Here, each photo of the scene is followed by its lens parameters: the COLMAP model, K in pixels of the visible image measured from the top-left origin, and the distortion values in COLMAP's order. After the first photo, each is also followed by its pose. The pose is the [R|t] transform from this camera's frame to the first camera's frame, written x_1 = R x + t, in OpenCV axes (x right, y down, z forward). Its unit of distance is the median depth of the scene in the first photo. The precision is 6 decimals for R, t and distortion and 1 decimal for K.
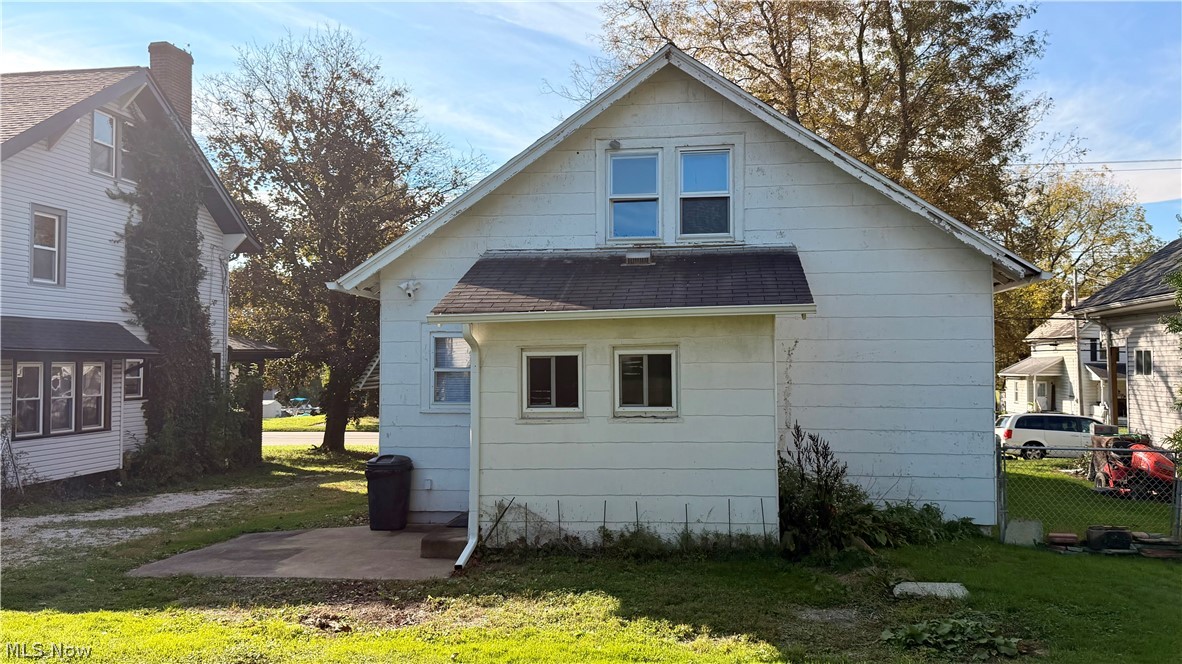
lens RADIAL K [[924.8, 0, 591.0], [0, 924.8, 332.0], [0, 0, 1]] dist [0.053734, 0.000193]
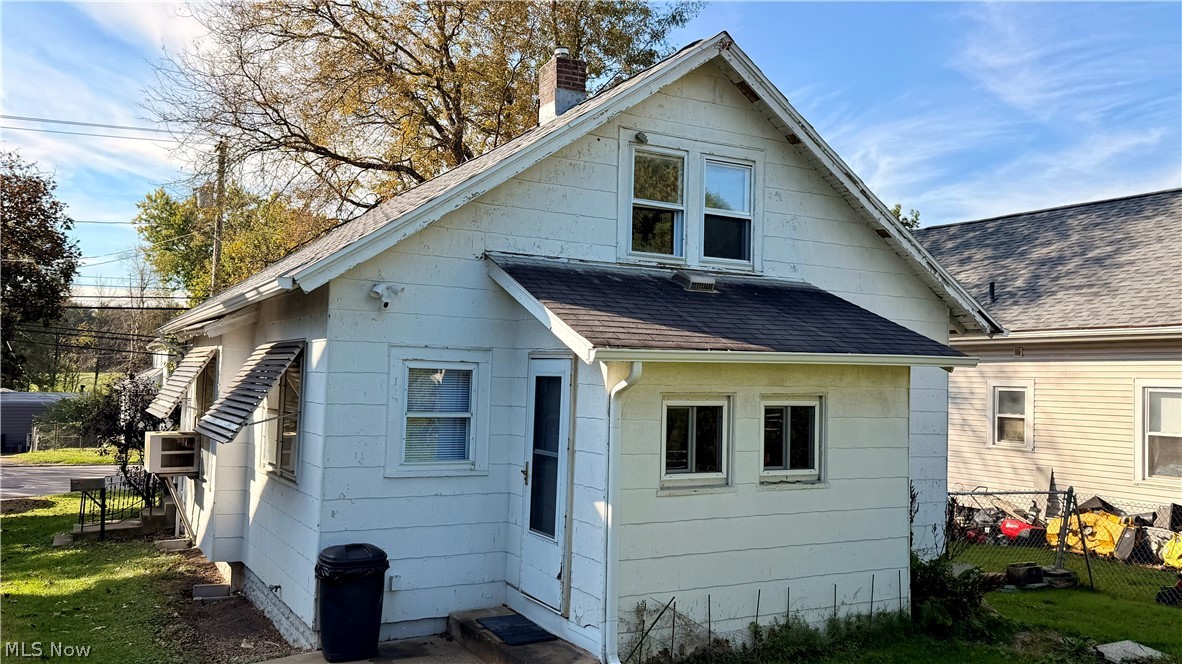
lens RADIAL K [[989.4, 0, 591.0], [0, 989.4, 332.0], [0, 0, 1]] dist [0.062957, -0.001901]
pose [[0.795951, 0.052881, 0.603047, -0.616213], [-0.048814, 0.998540, -0.023133, -0.012564], [-0.603390, -0.011024, 0.797370, 0.395206]]
